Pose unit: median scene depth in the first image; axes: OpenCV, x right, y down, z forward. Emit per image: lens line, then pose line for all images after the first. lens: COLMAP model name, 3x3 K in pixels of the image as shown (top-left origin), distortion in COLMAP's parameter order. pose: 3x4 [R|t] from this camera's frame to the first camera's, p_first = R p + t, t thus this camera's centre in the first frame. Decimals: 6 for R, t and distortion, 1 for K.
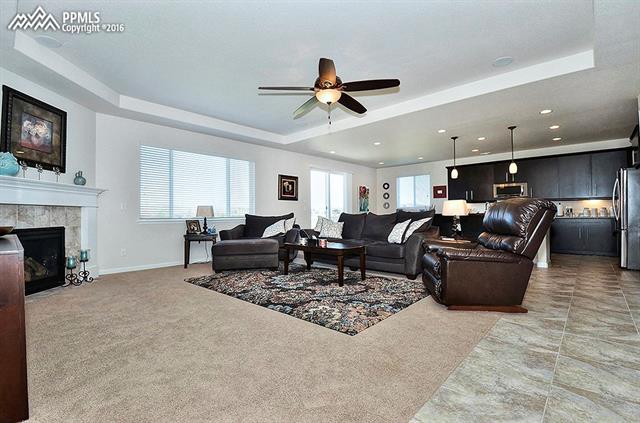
lens RADIAL K [[293.3, 0, 313.3], [0, 293.3, 212.9], [0, 0, 1]] dist [0.001582, 0.000206]
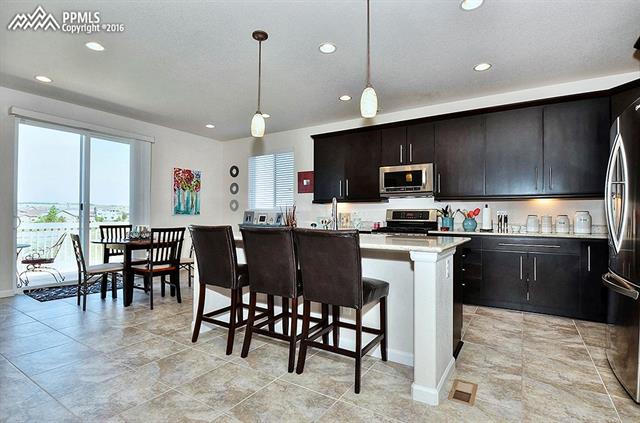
lens RADIAL K [[338.5, 0, 307.0], [0, 338.5, 215.7], [0, 0, 1]] dist [0.001477, -0.000492]
pose [[0.992004, 0.020070, 0.124597, 0.408319], [-0.019941, 0.999799, -0.002280, -0.005843], [-0.124618, -0.000223, 0.992205, 0.407488]]
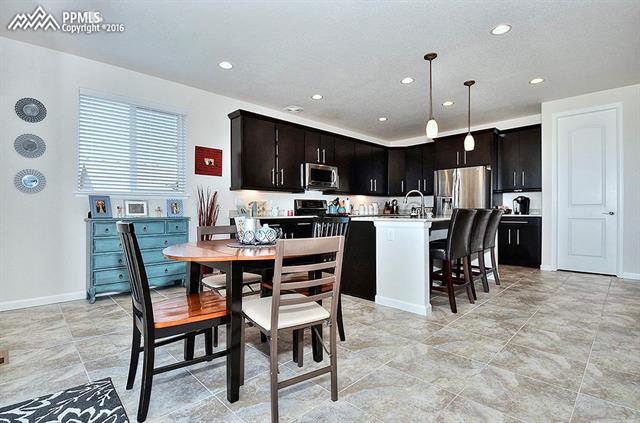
lens RADIAL K [[314.0, 0, 335.6], [0, 314.0, 208.8], [0, 0, 1]] dist [-0.000468, -0.000267]
pose [[0.030192, 0.016051, 0.999415, -0.054635], [0.000053, 0.999871, -0.016060, 0.010449], [-0.999544, 0.000538, 0.030187, 0.918677]]
